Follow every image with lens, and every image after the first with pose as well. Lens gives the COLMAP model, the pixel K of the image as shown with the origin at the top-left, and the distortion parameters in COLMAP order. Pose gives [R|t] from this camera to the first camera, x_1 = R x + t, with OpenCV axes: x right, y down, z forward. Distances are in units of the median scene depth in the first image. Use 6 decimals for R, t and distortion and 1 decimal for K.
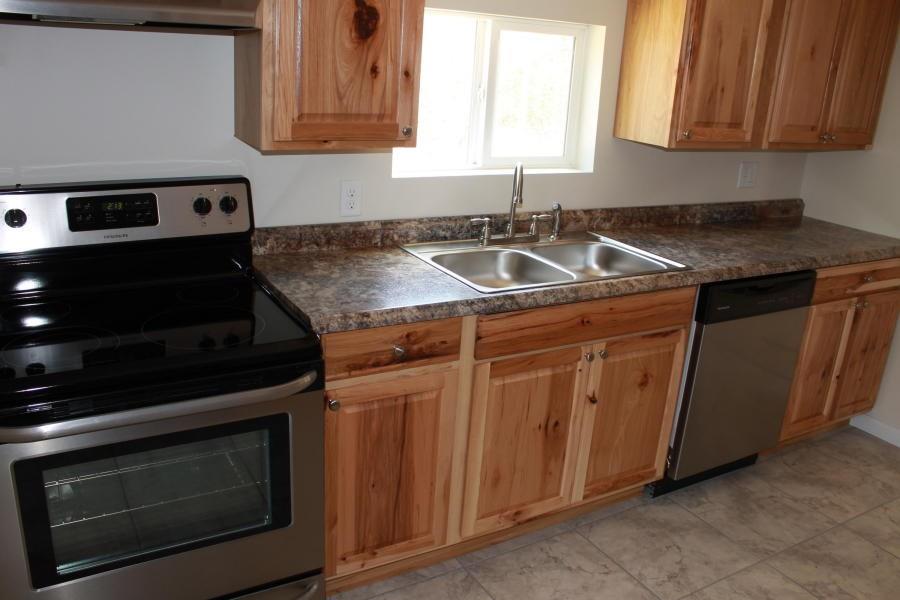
lens RADIAL K [[758.5, 0, 447.9], [0, 758.5, 300.3], [0, 0, 1]] dist [-0.088337, 0.006635]
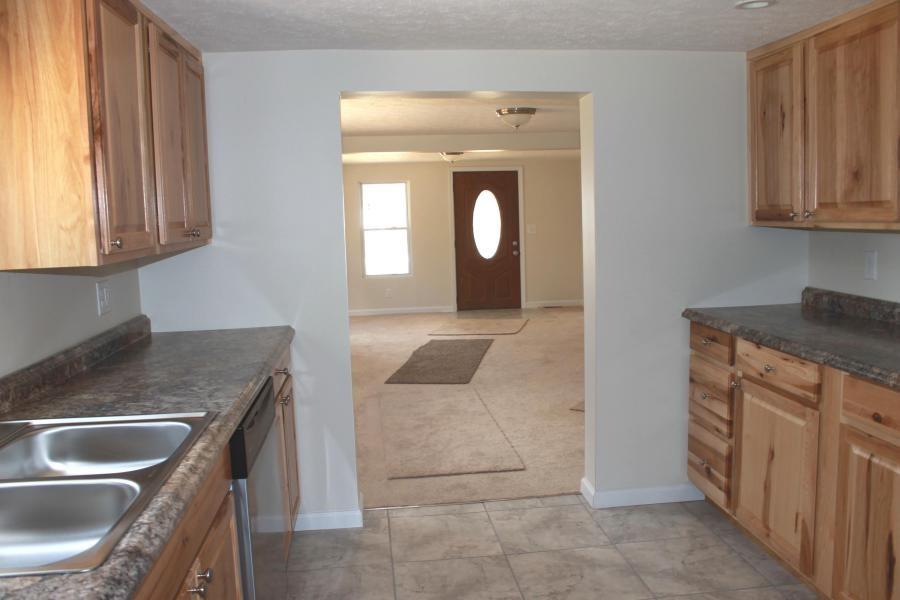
lens RADIAL K [[758.5, 0, 449.3], [0, 758.5, 305.1], [0, 0, 1]] dist [-0.088337, 0.006635]
pose [[0.385898, -0.185996, 0.903598, -0.182546], [0.338340, 0.939750, 0.048943, -0.080906], [-0.858259, 0.286836, 0.425577, 0.381506]]
